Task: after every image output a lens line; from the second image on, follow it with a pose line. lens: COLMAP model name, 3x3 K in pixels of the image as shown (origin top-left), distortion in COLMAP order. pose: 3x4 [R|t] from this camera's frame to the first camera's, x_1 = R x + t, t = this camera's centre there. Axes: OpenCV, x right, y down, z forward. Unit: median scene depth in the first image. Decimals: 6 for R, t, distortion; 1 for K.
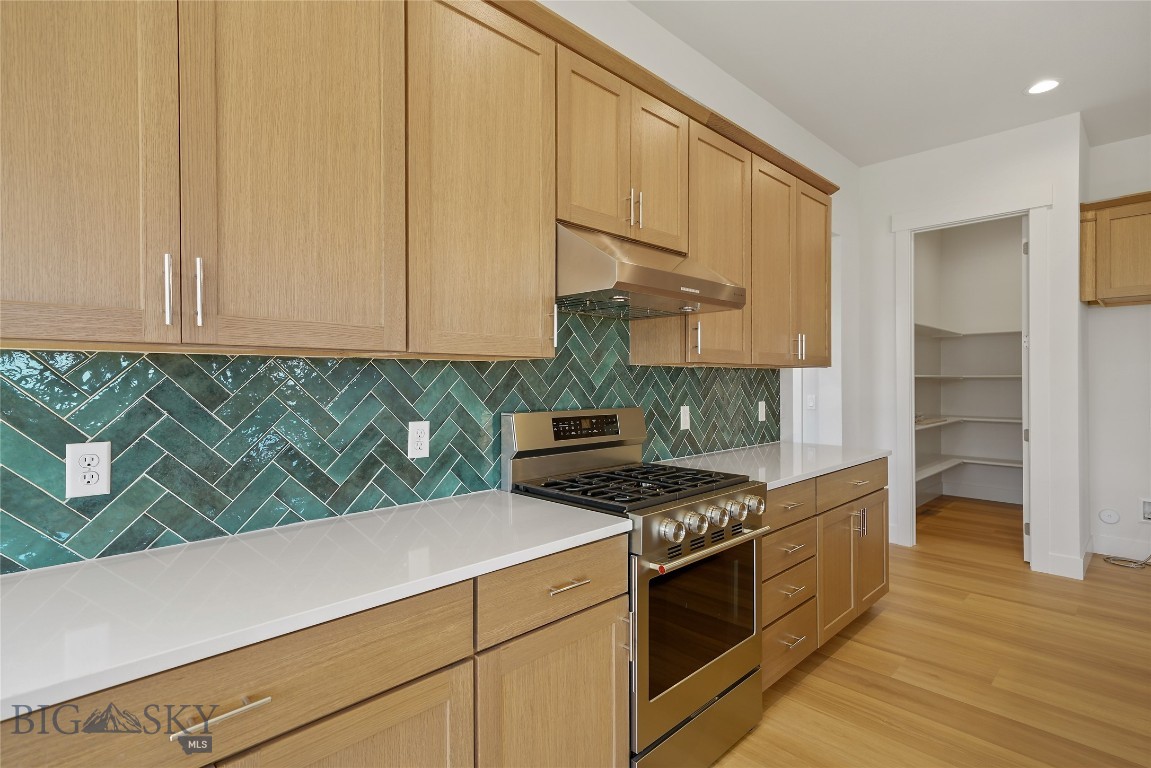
lens RADIAL K [[558.6, 0, 558.1], [0, 558.6, 384.3], [0, 0, 1]] dist [0.017479, 0.000510]
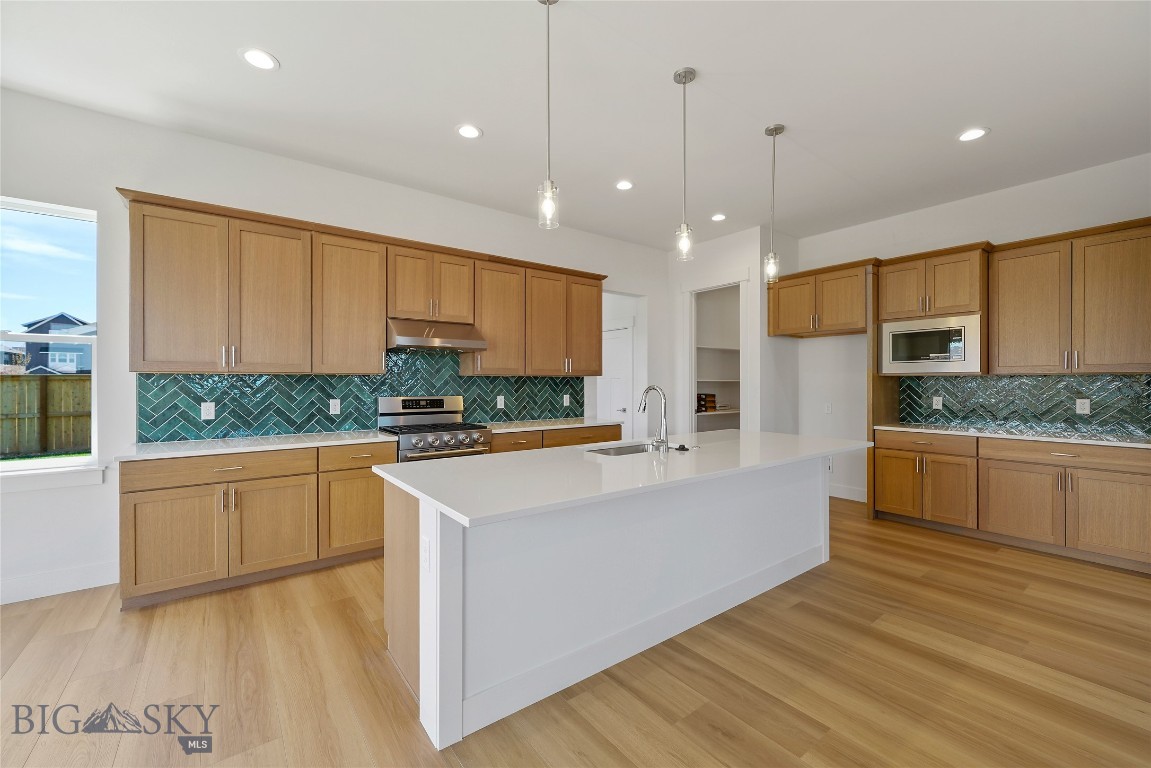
lens RADIAL K [[455.1, 0, 558.0], [0, 455.1, 382.8], [0, 0, 1]] dist [-0.004378, 0.001133]
pose [[0.989695, -0.001957, -0.143180, 0.799340], [0.000323, 0.999935, -0.011432, 0.012584], [0.143193, 0.011268, 0.989631, -0.672115]]
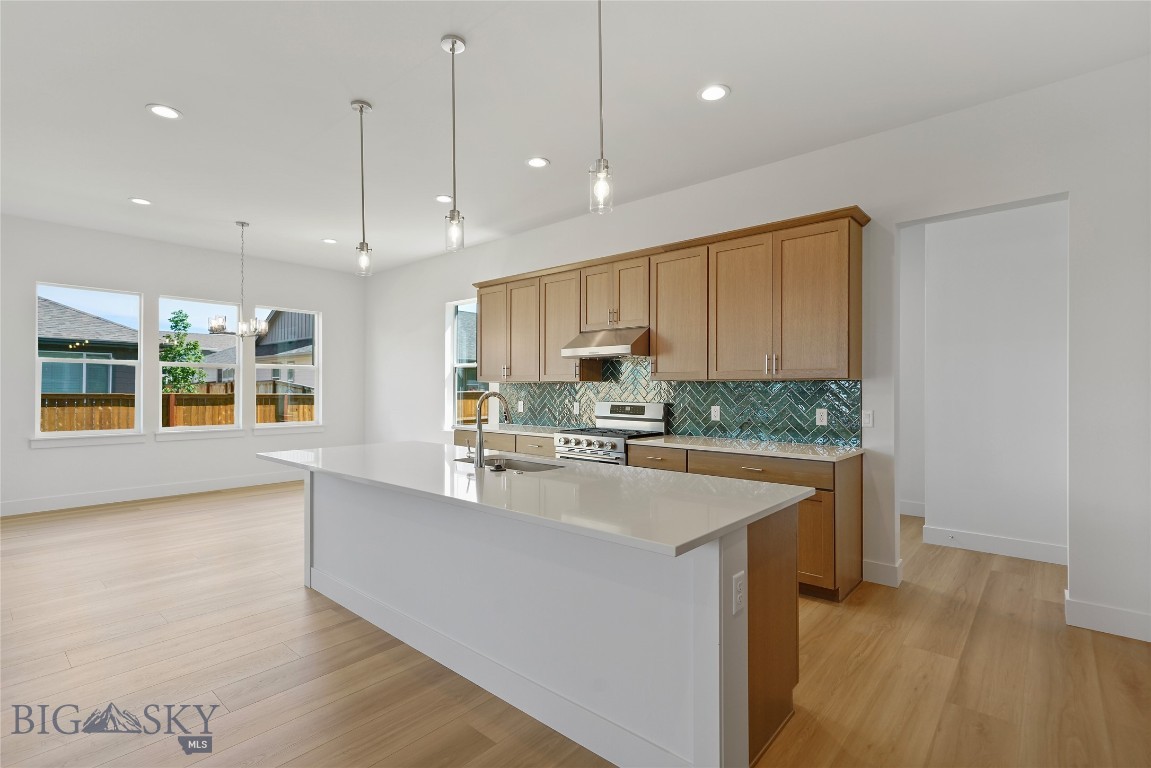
lens RADIAL K [[511.8, 0, 572.2], [0, 511.8, 386.8], [0, 0, 1]] dist [-0.002957, 0.001210]
pose [[0.103983, -0.005360, -0.994565, 2.002718], [-0.014488, 0.999871, -0.006904, 0.000056], [0.994474, 0.015127, 0.103892, 0.537357]]
